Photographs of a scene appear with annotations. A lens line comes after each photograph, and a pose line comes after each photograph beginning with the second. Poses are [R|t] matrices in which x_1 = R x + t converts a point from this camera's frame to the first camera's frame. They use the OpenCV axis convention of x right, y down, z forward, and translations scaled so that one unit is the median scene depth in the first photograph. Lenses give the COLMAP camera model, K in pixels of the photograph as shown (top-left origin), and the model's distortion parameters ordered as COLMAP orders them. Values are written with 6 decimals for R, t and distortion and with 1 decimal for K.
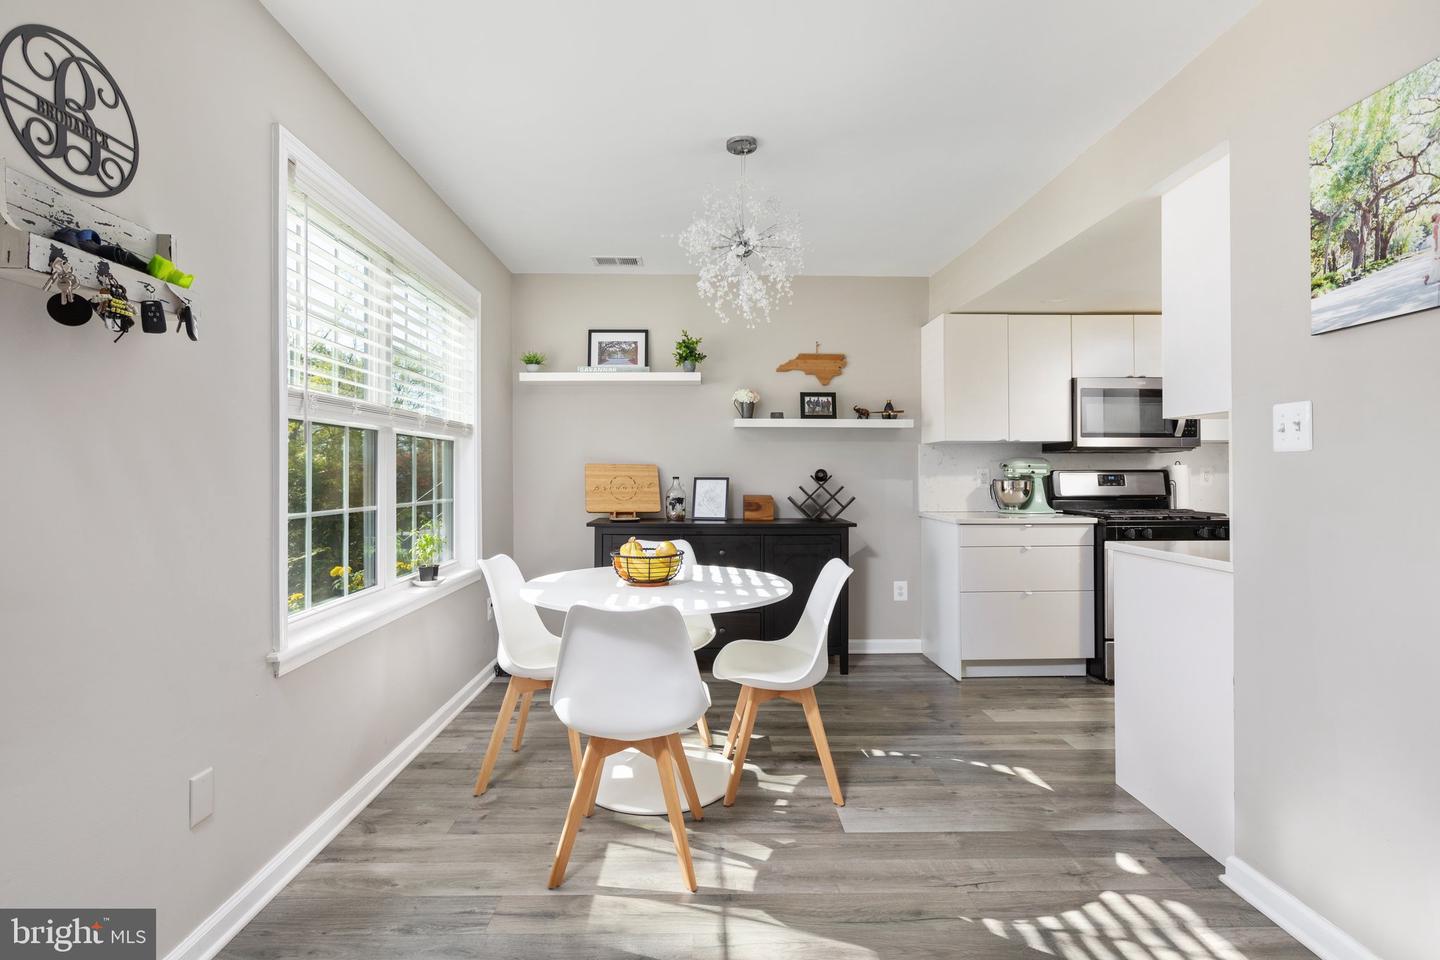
lens RADIAL K [[676.8, 0, 717.9], [0, 676.8, 474.7], [0, 0, 1]] dist [-0.000894, 0.000212]
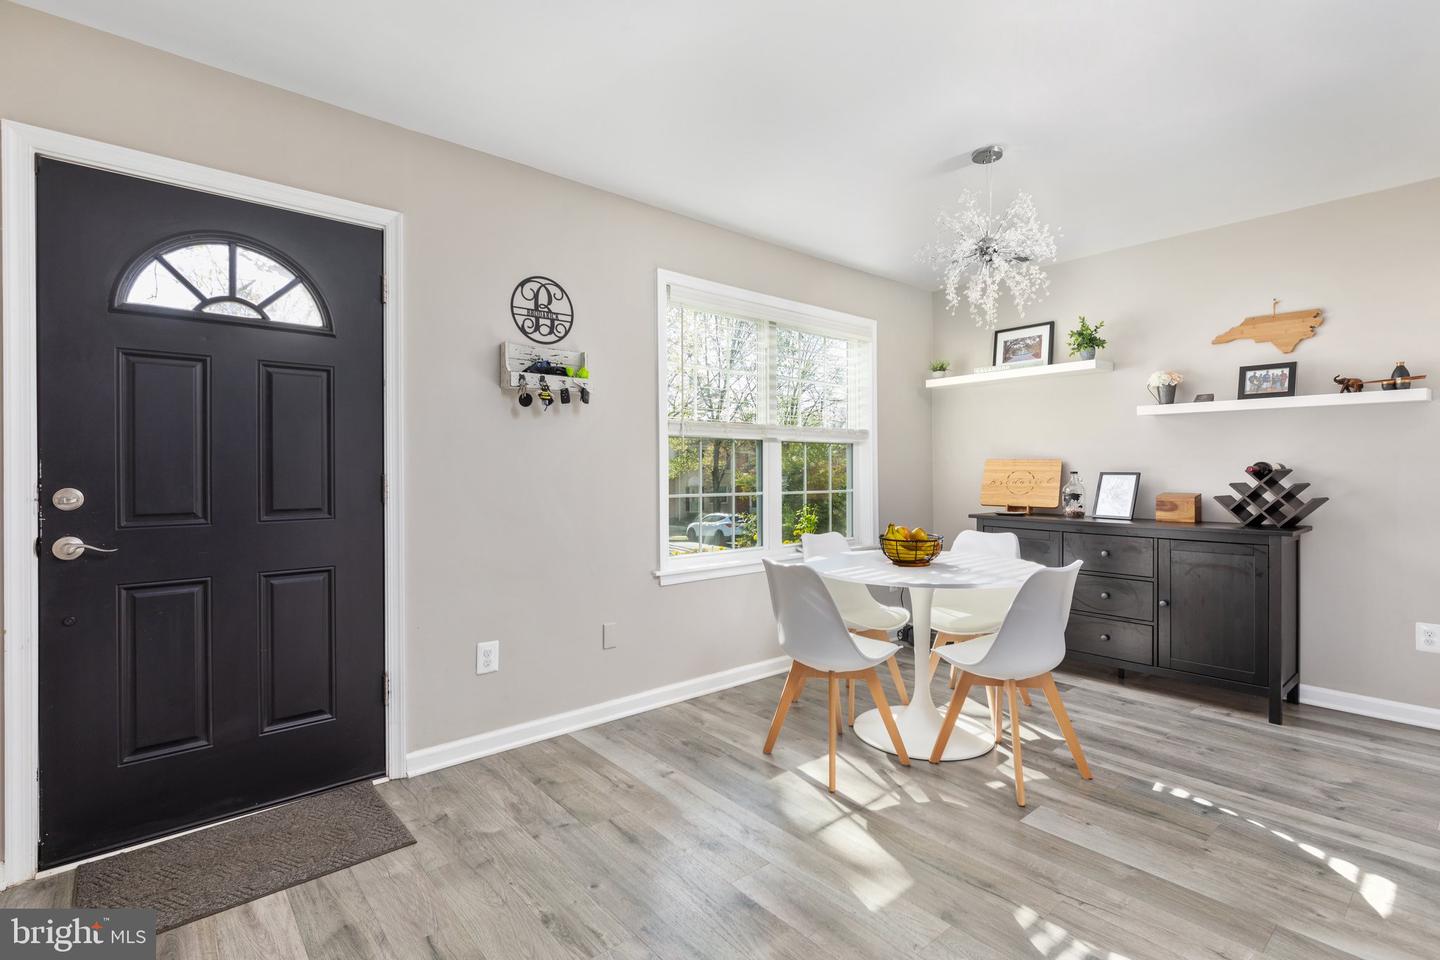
lens RADIAL K [[679.8, 0, 720.0], [0, 679.8, 480.0], [0, 0, 1]] dist [-0.000981, 0.000211]
pose [[0.631336, 0.009215, -0.775455, 0.601027], [0.001605, 0.999912, 0.013189, 0.002410], [0.775508, -0.009571, 0.631265, 0.010923]]
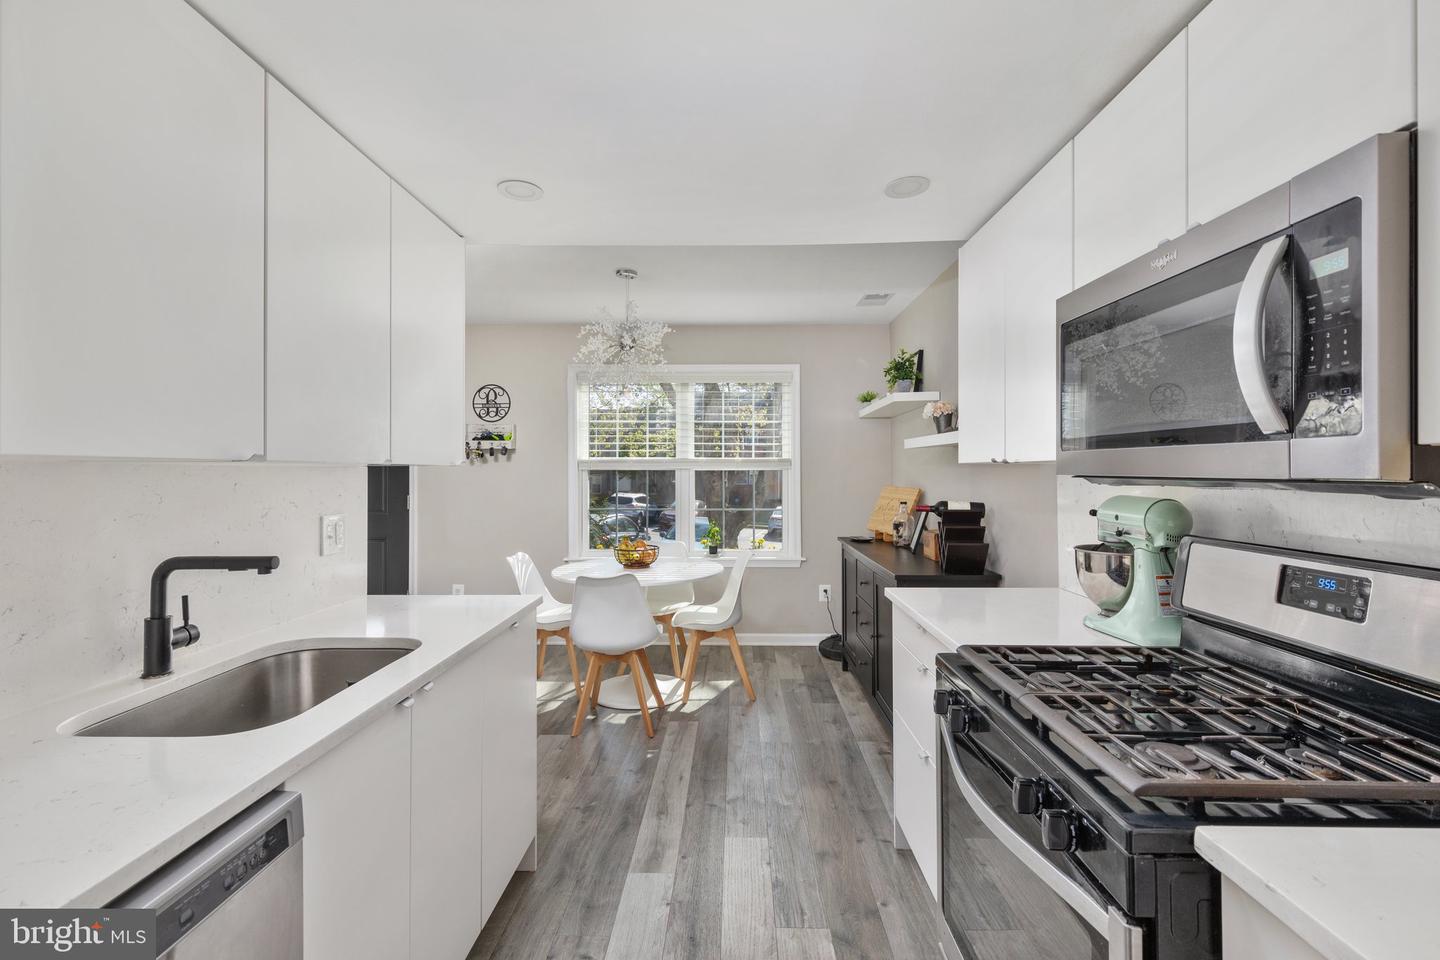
lens RADIAL K [[648.5, 0, 719.8], [0, 648.5, 472.1], [0, 0, 1]] dist [-0.001718, -0.000256]
pose [[-0.045491, 0.003386, -0.998959, 1.436926], [-0.000095, 0.999994, 0.003394, -0.069498], [0.998965, 0.000249, -0.045491, 1.283682]]
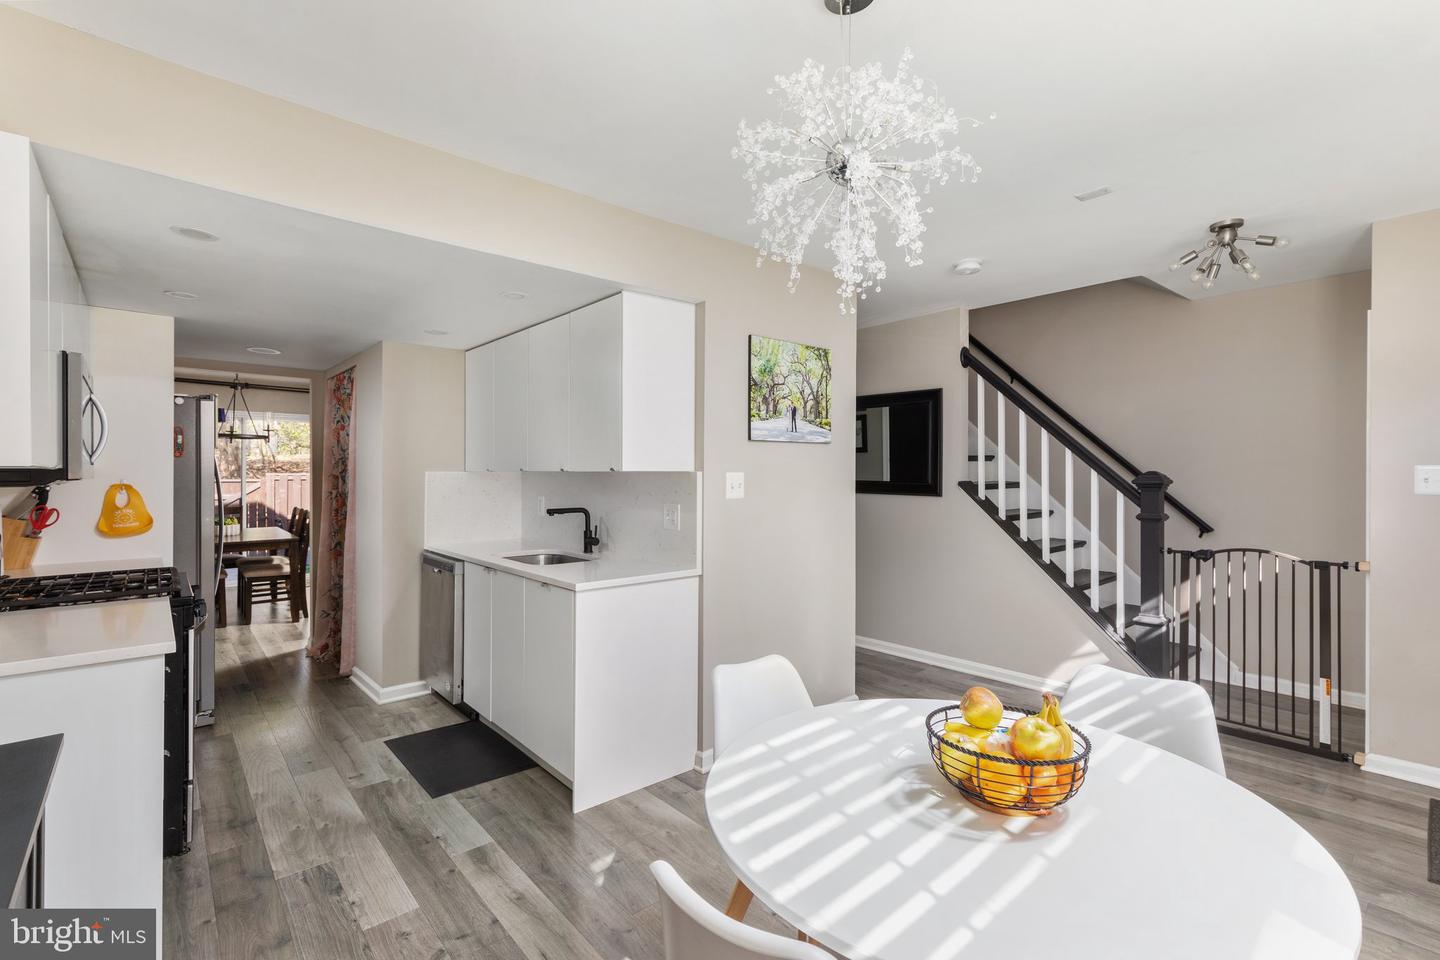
lens RADIAL K [[646.6, 0, 715.1], [0, 646.6, 474.8], [0, 0, 1]] dist [0.016525, -0.000134]
pose [[-0.635445, -0.000712, 0.772145, -0.327119], [-0.000889, 1.000000, 0.000191, -0.068462], [-0.772145, -0.000565, -0.635446, 1.475698]]
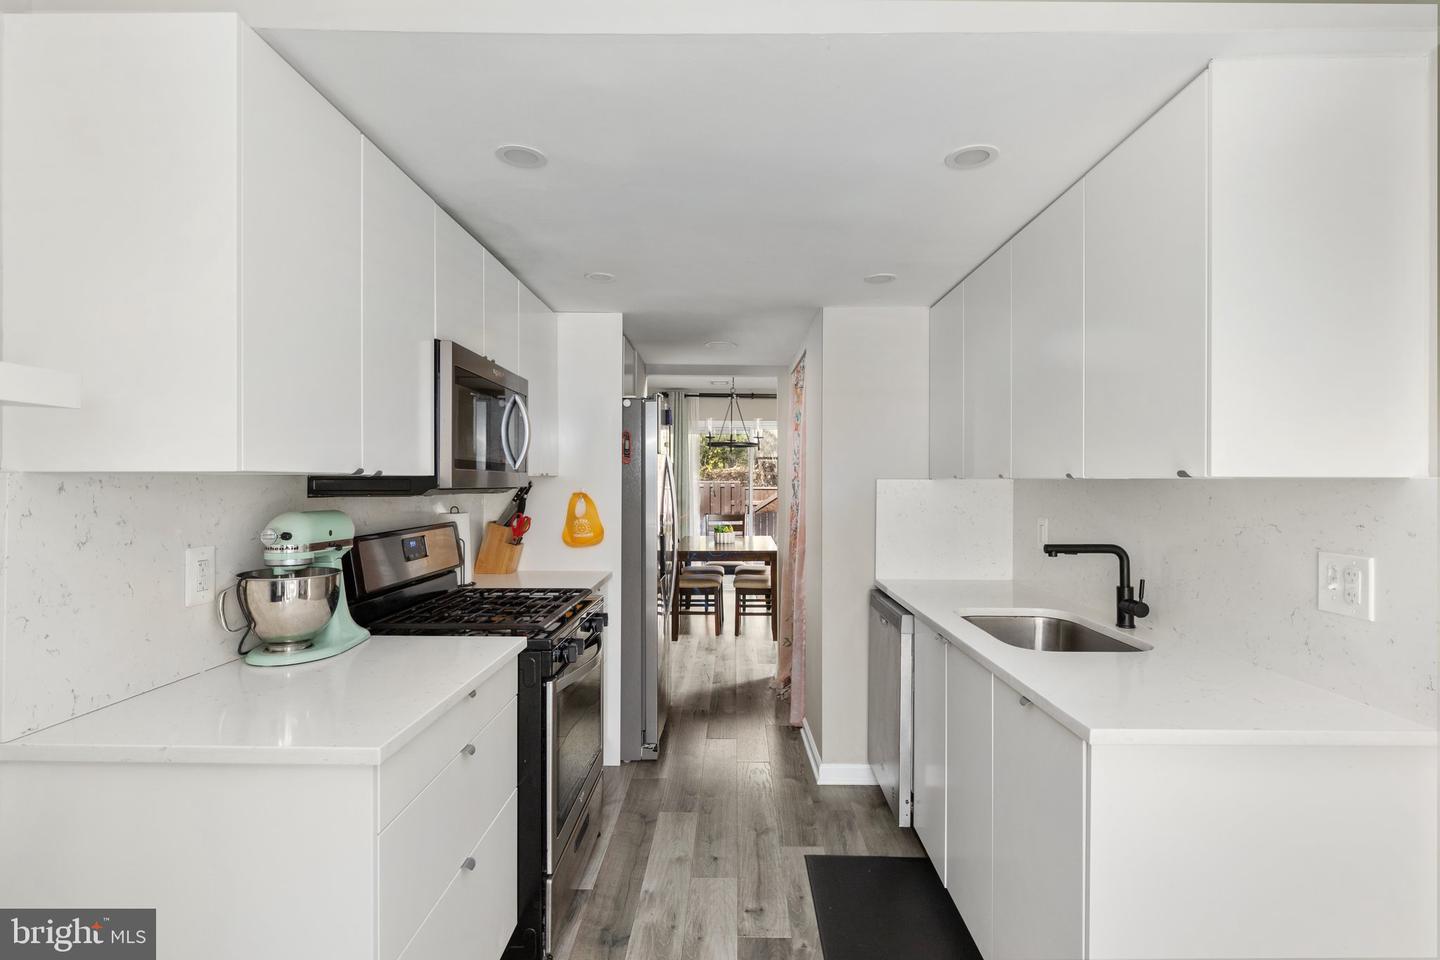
lens RADIAL K [[705.6, 0, 720.0], [0, 705.6, 480.0], [0, 0, 1]] dist [0.001670, 0.000056]
pose [[0.034251, 0.003086, 0.999409, 0.077931], [-0.003383, 0.999990, -0.002972, -0.069796], [-0.999408, -0.003279, 0.034261, 1.248873]]
